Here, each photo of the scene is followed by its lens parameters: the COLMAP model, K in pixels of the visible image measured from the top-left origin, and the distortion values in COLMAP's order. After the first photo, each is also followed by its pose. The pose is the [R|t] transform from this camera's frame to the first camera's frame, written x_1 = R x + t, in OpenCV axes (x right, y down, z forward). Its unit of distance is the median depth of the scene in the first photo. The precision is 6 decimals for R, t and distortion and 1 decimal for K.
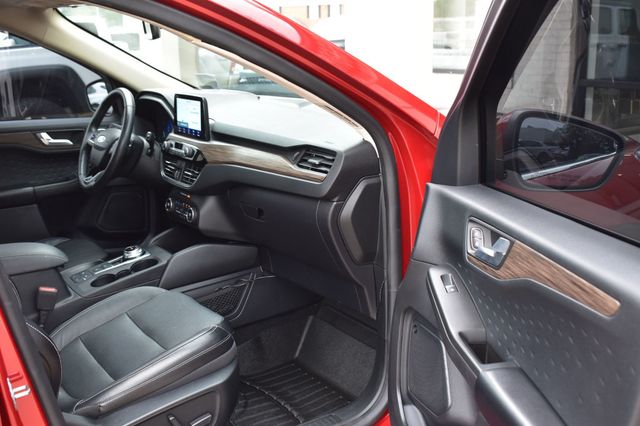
lens RADIAL K [[757.7, 0, 320.0], [0, 757.7, 213.0], [0, 0, 1]] dist [-0.049362, -0.013245]
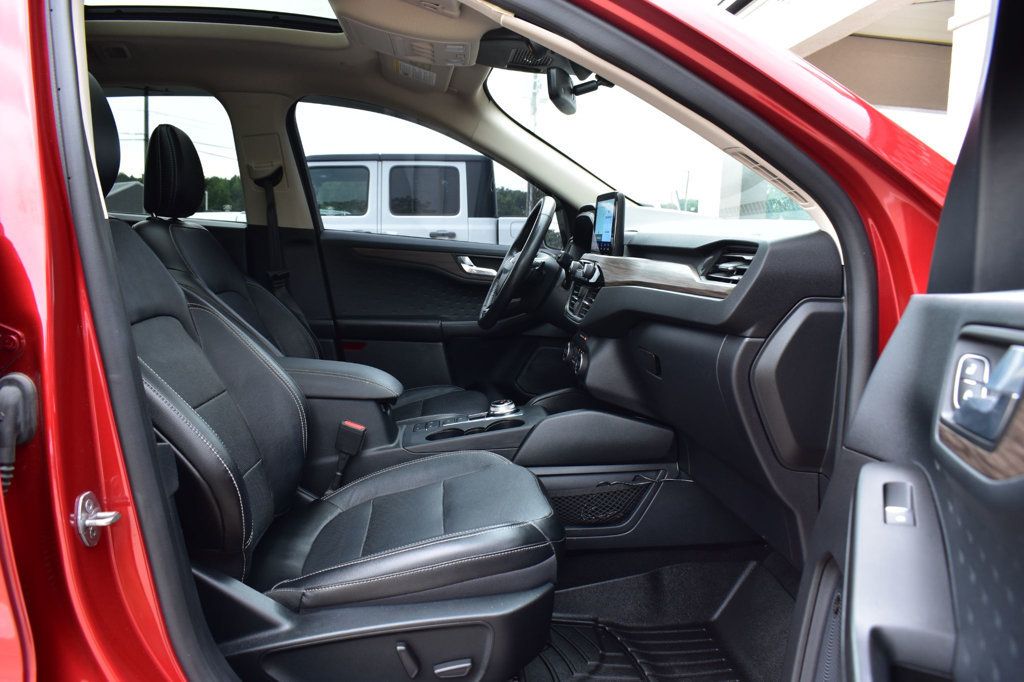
lens RADIAL K [[799.0, 0, 512.0], [0, 799.0, 341.0], [0, 0, 1]] dist [-0.099826, 0.019060]
pose [[0.868692, 0.118650, -0.480934, 0.126680], [-0.179283, 0.980377, -0.081966, 0.055777], [0.461771, 0.157427, 0.872917, 0.375456]]
